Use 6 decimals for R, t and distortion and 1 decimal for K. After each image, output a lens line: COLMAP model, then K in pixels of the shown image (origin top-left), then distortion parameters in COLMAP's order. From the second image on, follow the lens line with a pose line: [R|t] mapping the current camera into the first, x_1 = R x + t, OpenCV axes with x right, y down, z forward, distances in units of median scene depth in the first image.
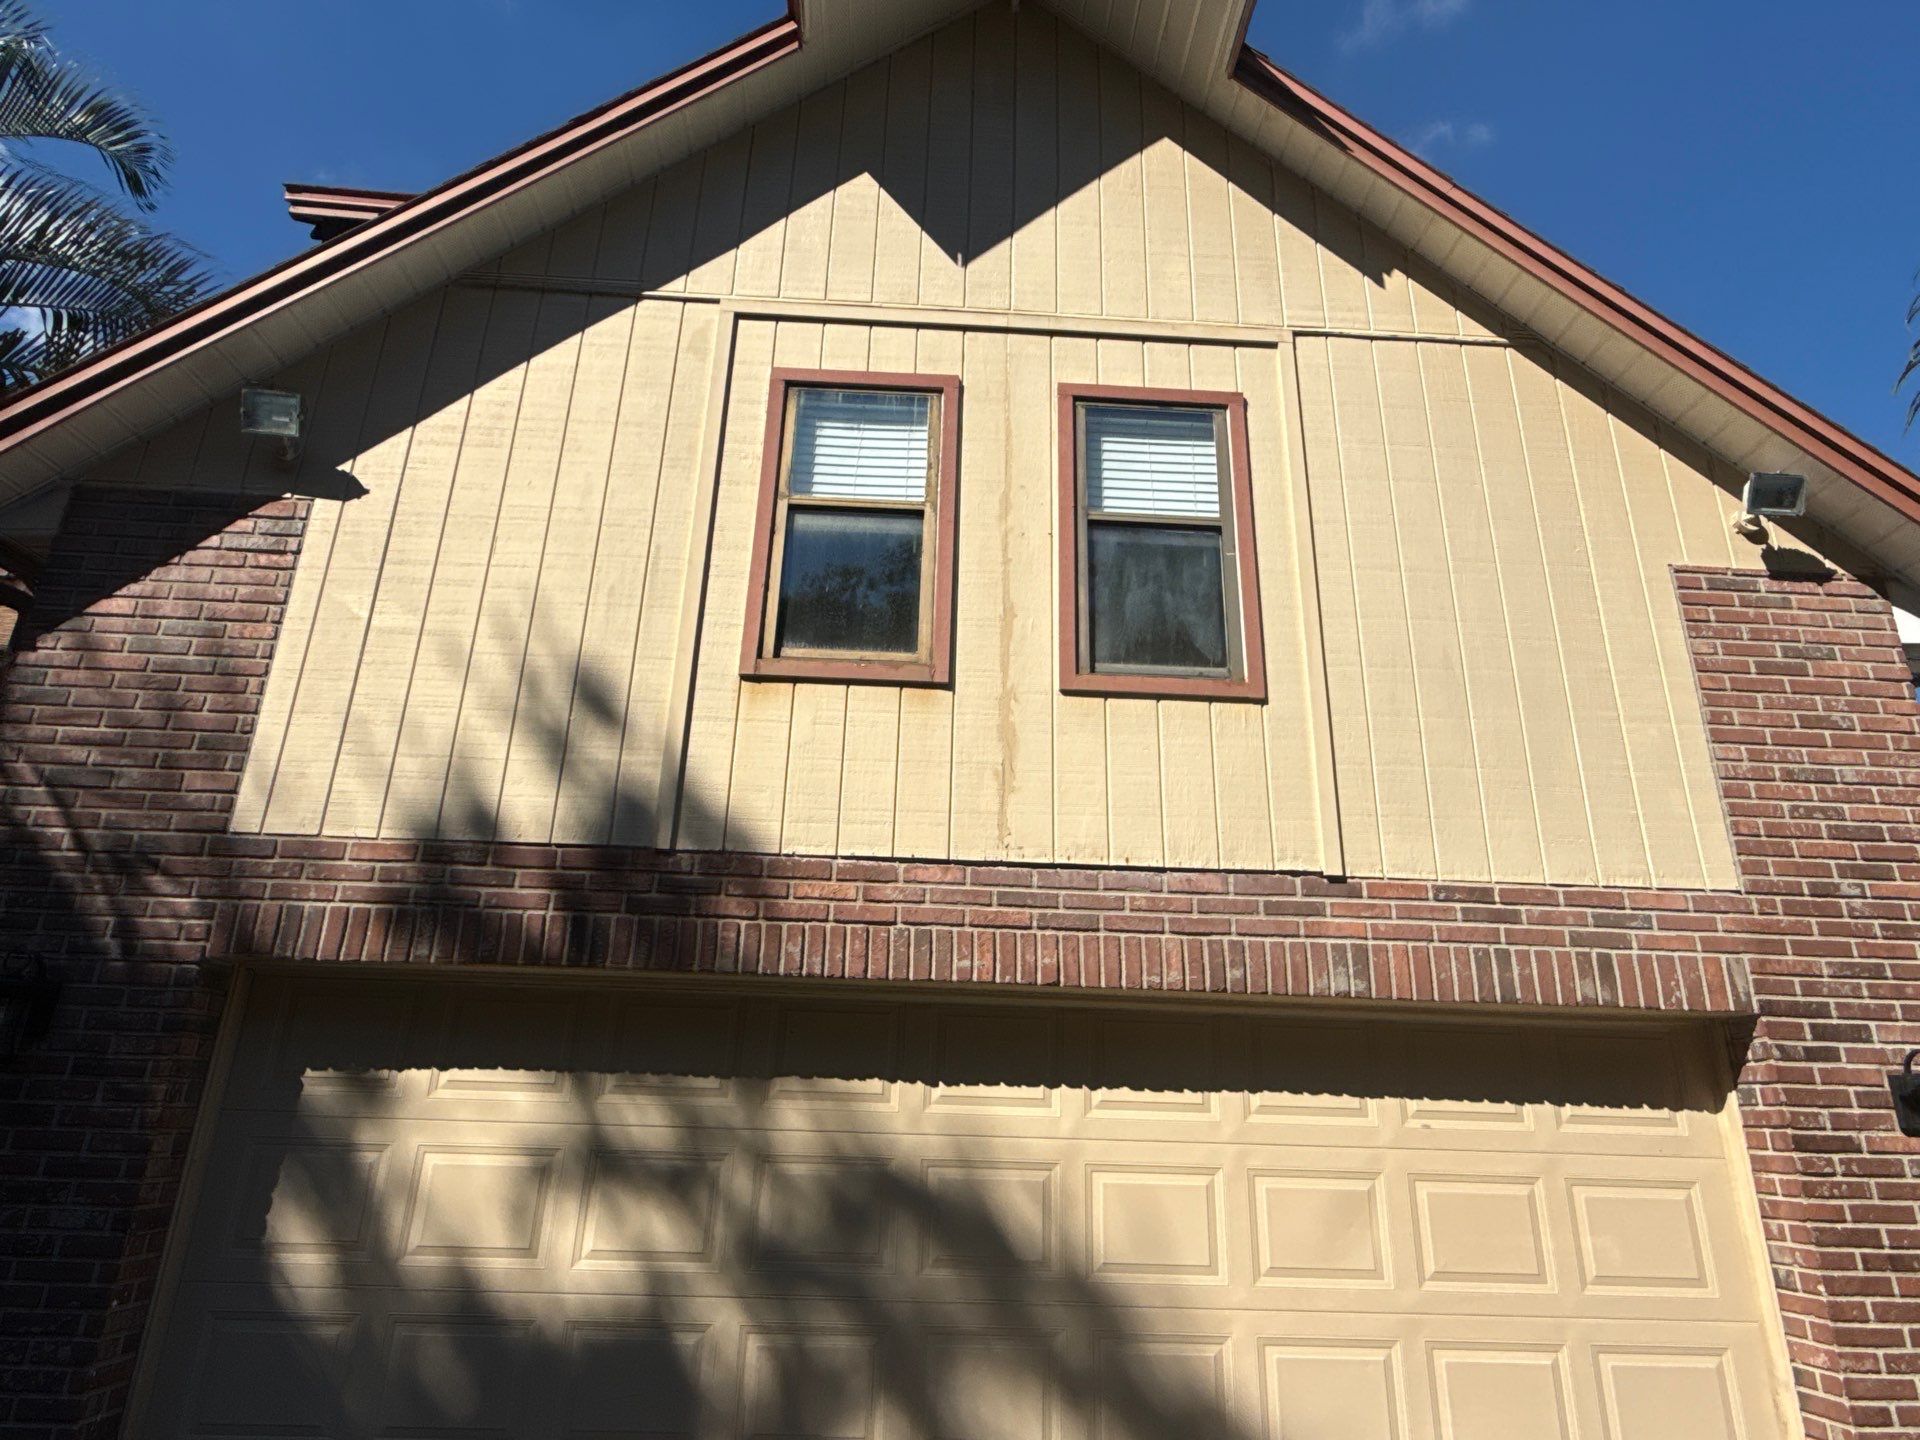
lens RADIAL K [[1086.2, 0, 960.0], [0, 1086.2, 720.0], [0, 0, 1]] dist [-0.001608, 0.001327]
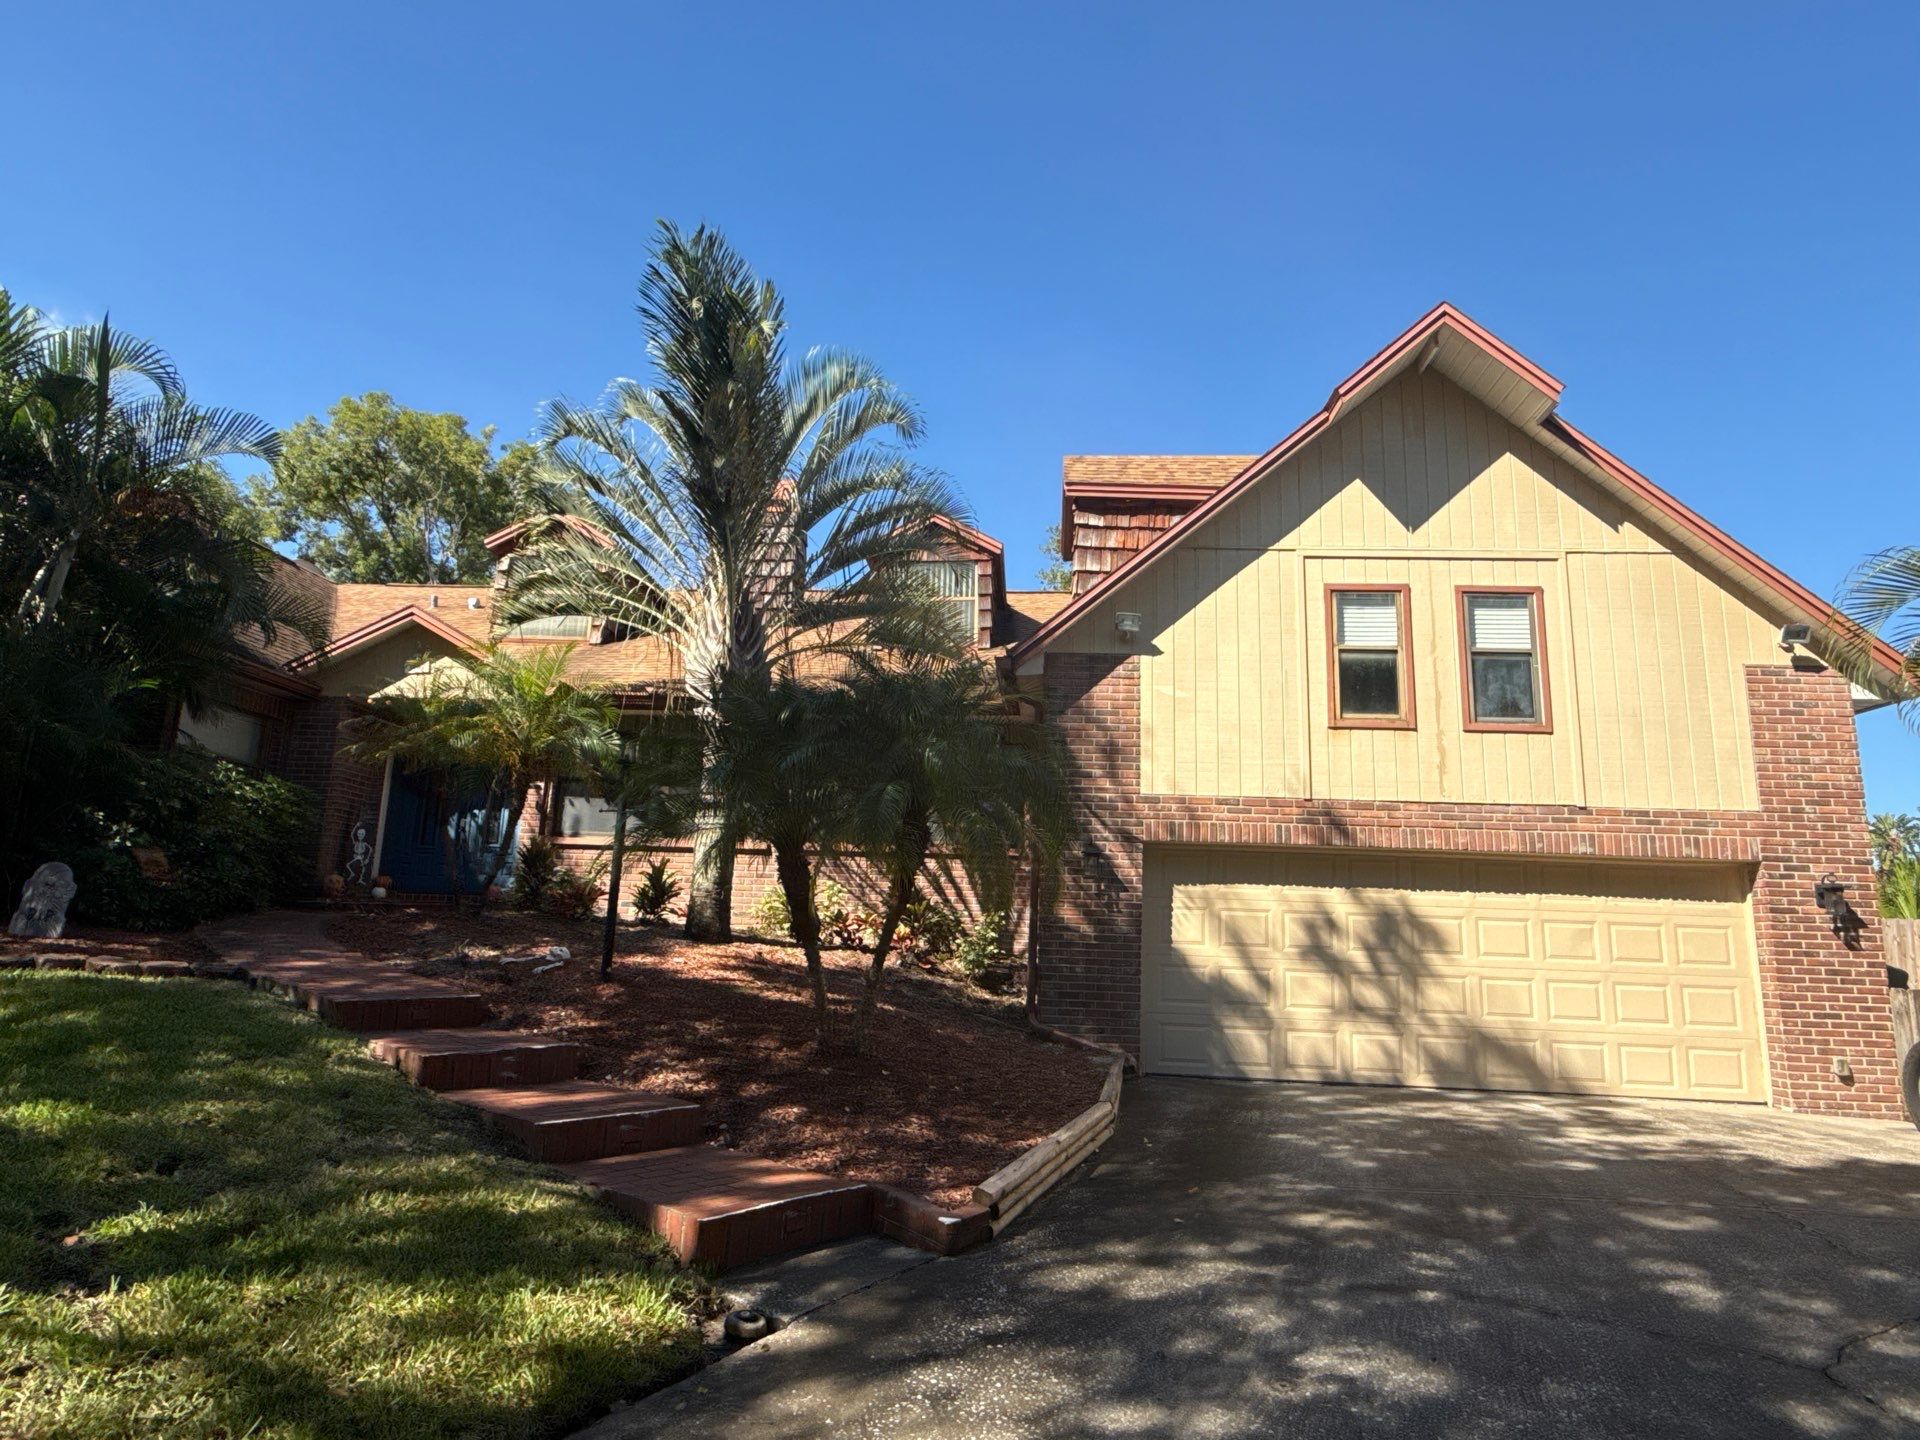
lens RADIAL K [[1086.2, 0, 960.0], [0, 1086.2, 720.0], [0, 0, 1]] dist [-0.001608, 0.001327]
pose [[0.992671, -0.015895, -0.119801, -0.753724], [0.032842, 0.989487, 0.140845, -0.442001], [0.116302, -0.143747, 0.982757, -1.551394]]
